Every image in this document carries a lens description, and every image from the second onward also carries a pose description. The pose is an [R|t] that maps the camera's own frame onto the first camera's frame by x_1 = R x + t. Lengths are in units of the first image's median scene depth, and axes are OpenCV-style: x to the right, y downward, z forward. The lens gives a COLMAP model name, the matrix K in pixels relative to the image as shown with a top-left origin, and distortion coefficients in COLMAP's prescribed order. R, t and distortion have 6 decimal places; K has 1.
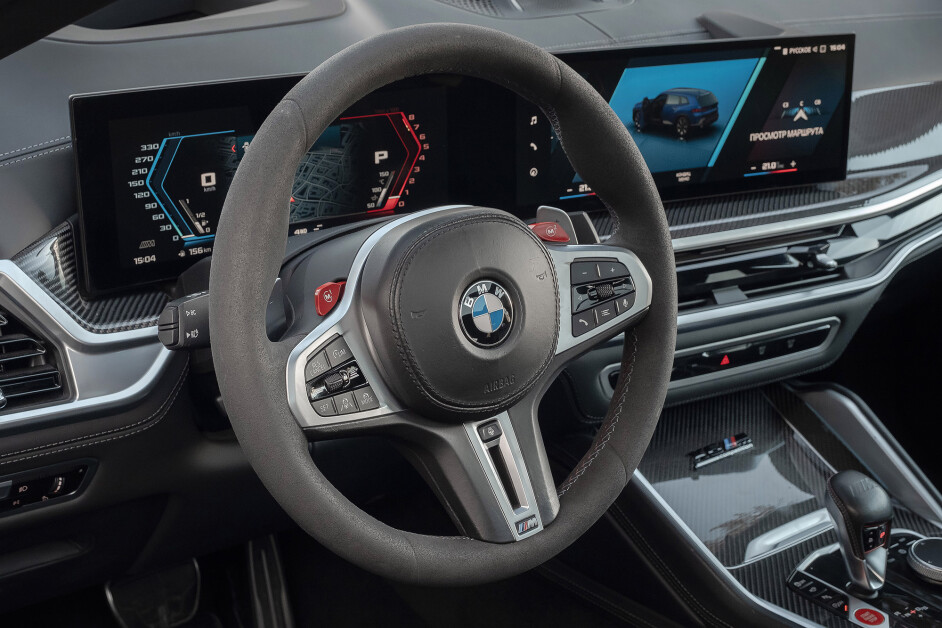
lens RADIAL K [[1410.8, 0, 430.6], [0, 1410.8, 339.7], [0, 0, 1]] dist [0.026235, 0.000000]
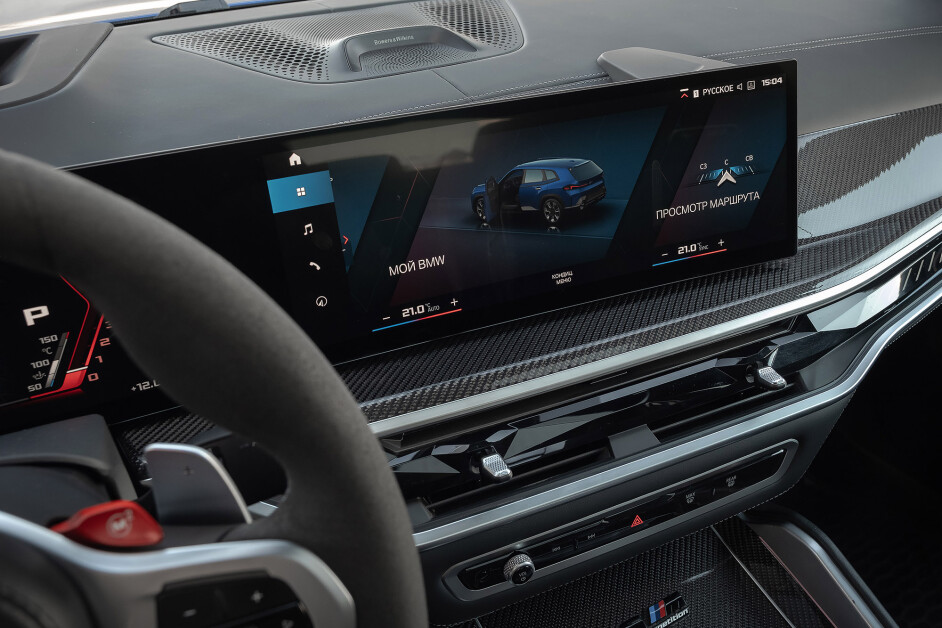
lens RADIAL K [[868.3, 0, 477.2], [0, 868.3, 309.3], [0, 0, 1]] dist [0.003706, 0.000000]
pose [[0.992401, -0.059762, -0.107563, 0.178660], [0.063124, 0.997609, 0.028123, -0.112087], [0.105625, -0.034699, 0.993800, 0.537261]]
